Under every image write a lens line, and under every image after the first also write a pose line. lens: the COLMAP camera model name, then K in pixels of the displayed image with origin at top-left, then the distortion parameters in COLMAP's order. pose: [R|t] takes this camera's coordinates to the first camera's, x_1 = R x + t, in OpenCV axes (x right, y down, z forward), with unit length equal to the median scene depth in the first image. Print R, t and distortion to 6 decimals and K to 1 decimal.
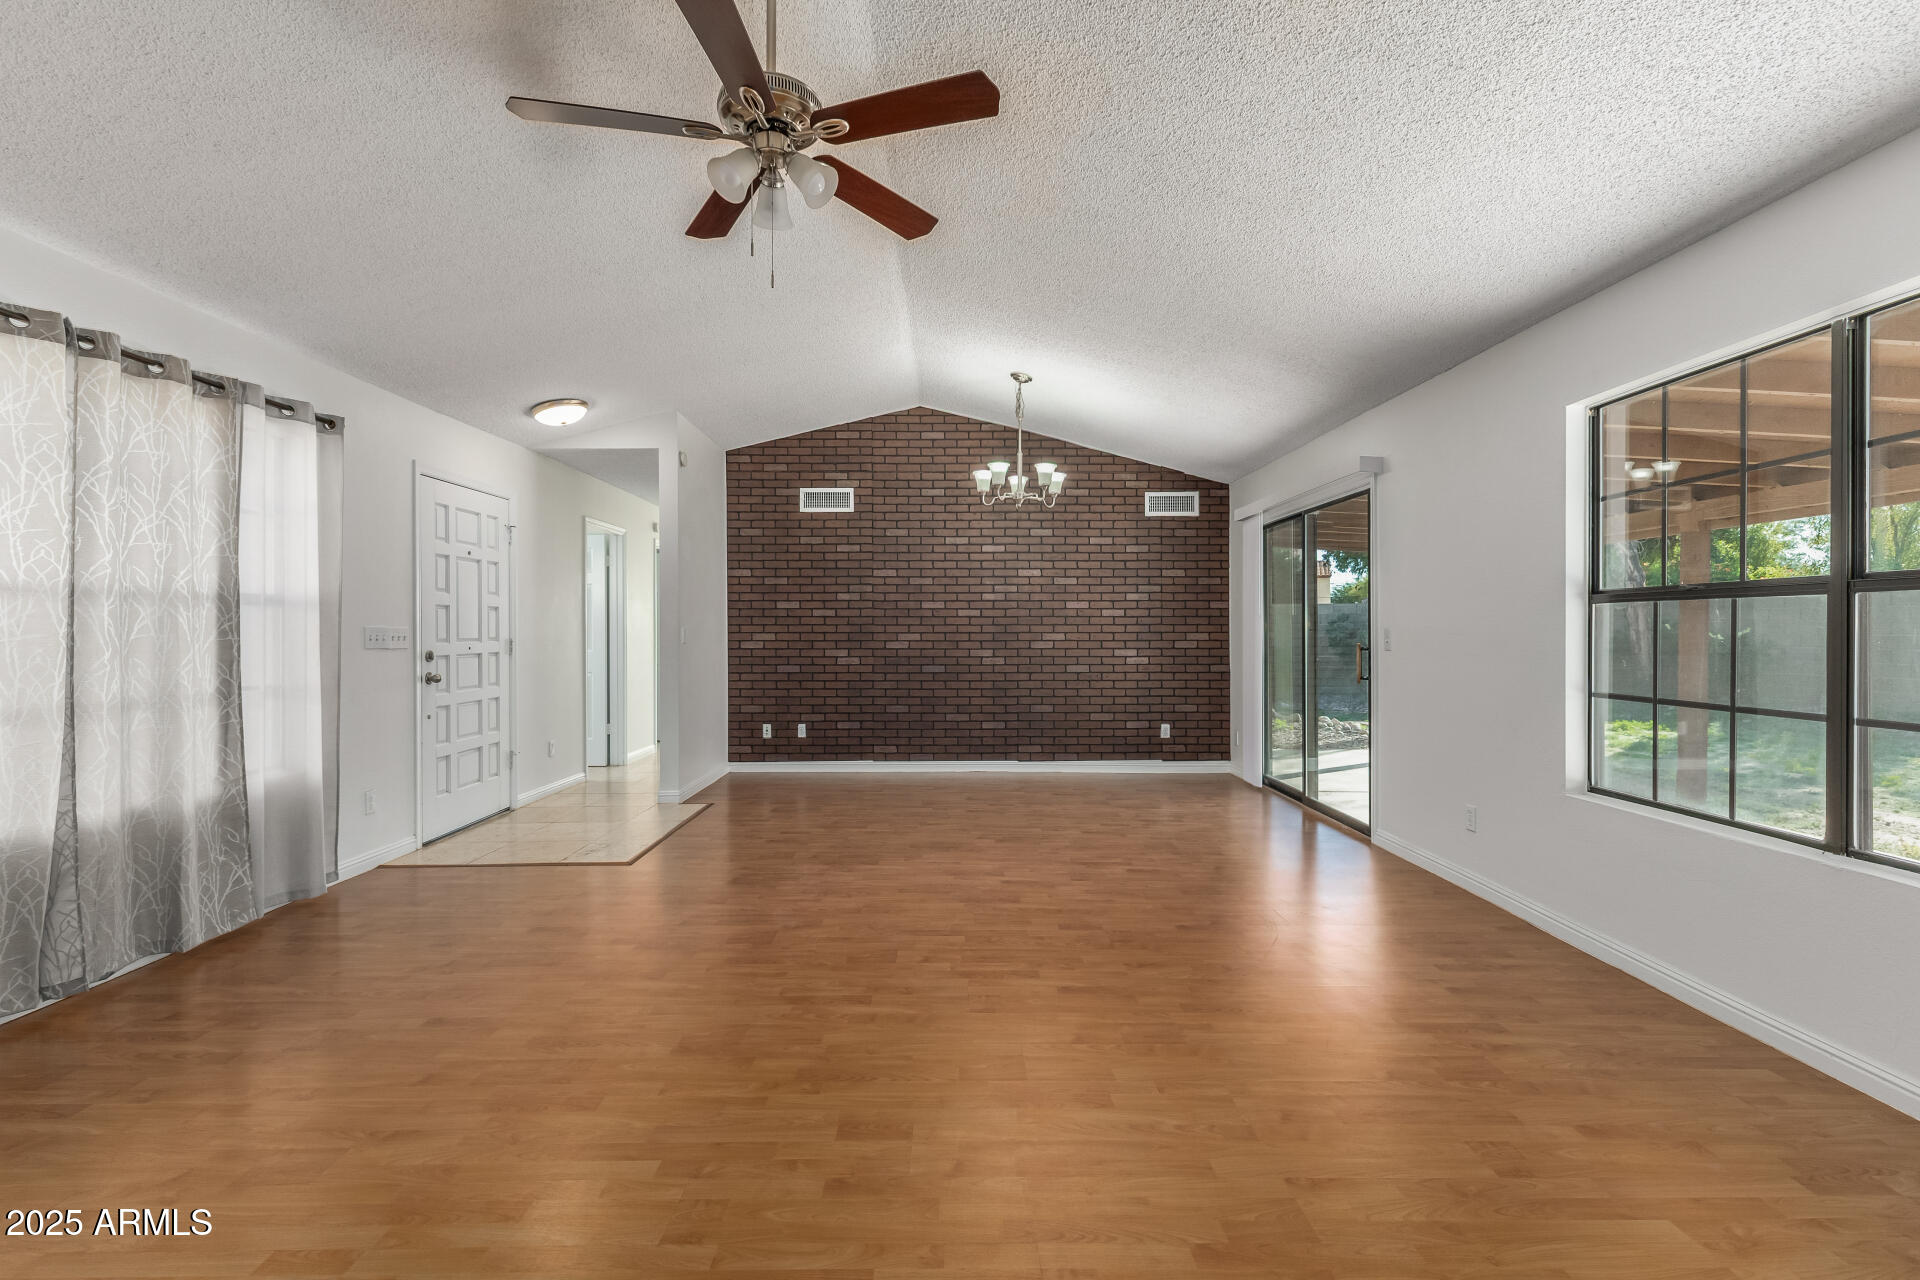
lens RADIAL K [[824.6, 0, 969.6], [0, 824.6, 635.5], [0, 0, 1]] dist [0.008635, -0.000047]
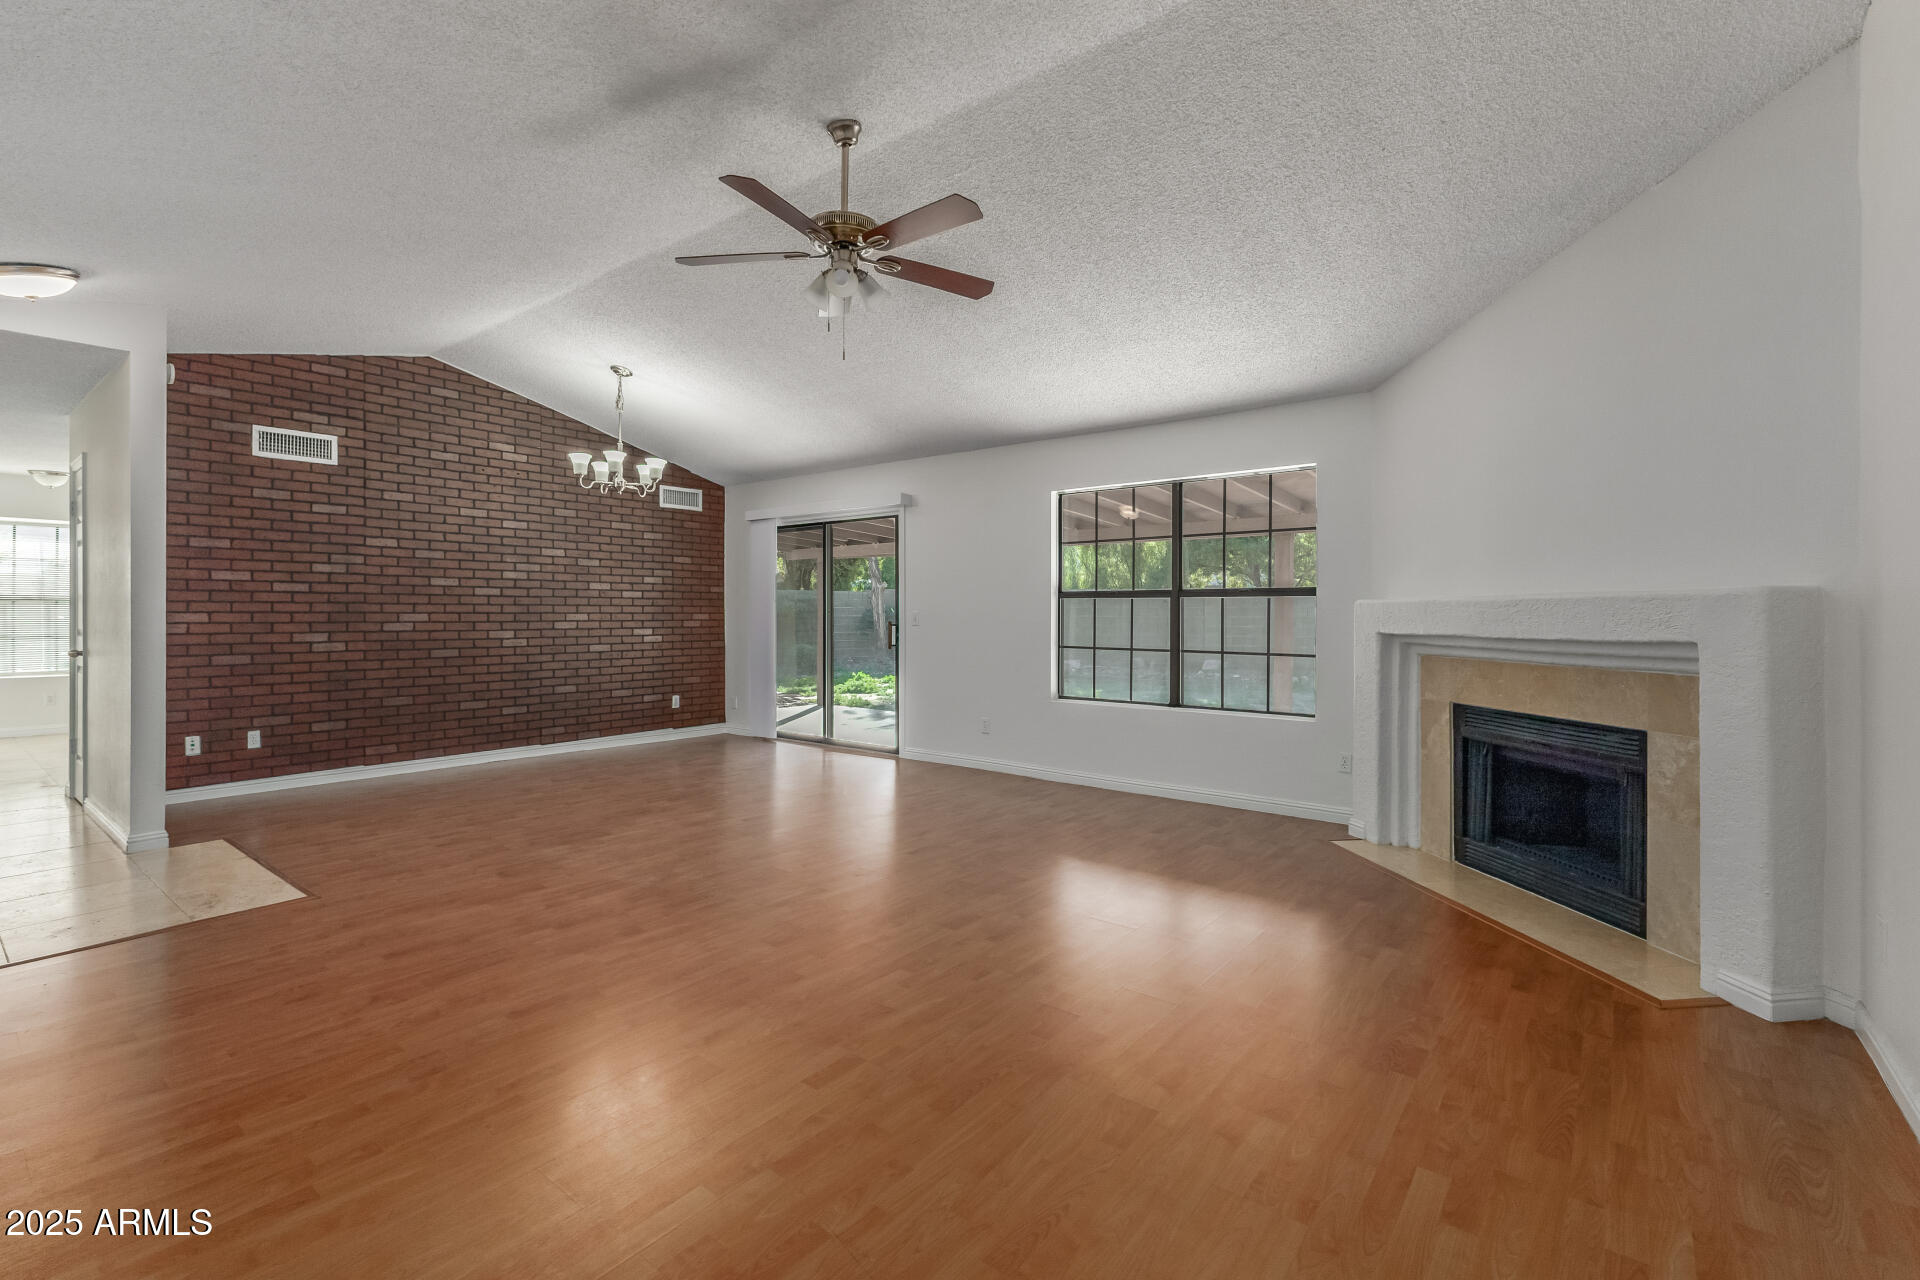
lens RADIAL K [[825.0, 0, 966.9], [0, 825.0, 614.5], [0, 0, 1]] dist [0.010477, 0.000075]
pose [[0.628245, 0.000793, 0.778015, -0.389204], [0.000601, 0.999999, -0.001504, 0.000171], [-0.778015, 0.001413, 0.628244, -0.006408]]
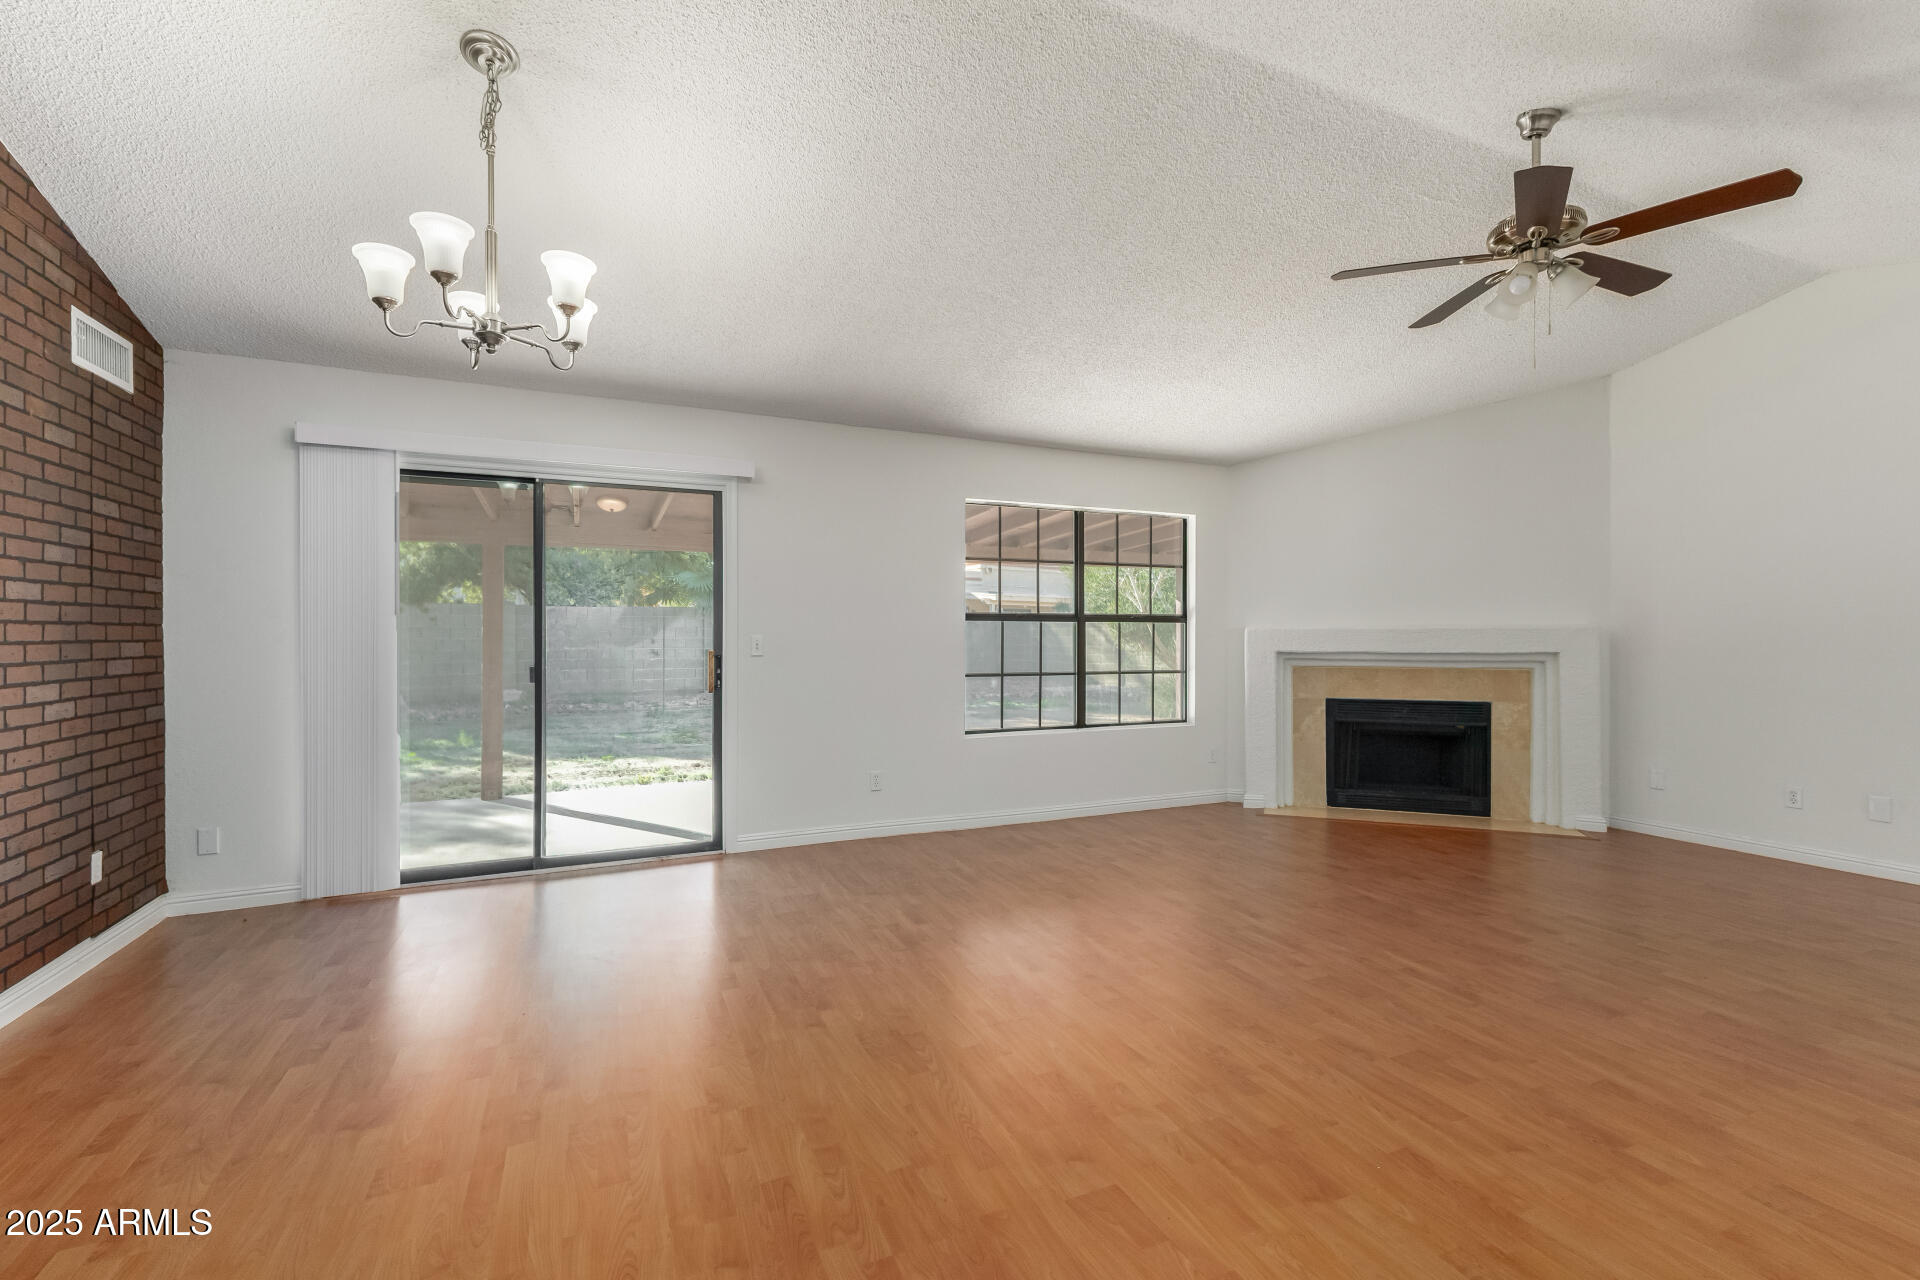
lens RADIAL K [[828.8, 0, 955.5], [0, 828.8, 632.8], [0, 0, 1]] dist [0.011291, -0.000164]
pose [[-0.391875, 0.003126, 0.920013, -0.353675], [0.004478, 0.999989, -0.001490, -0.005751], [-0.920007, 0.003536, -0.391885, 0.766997]]
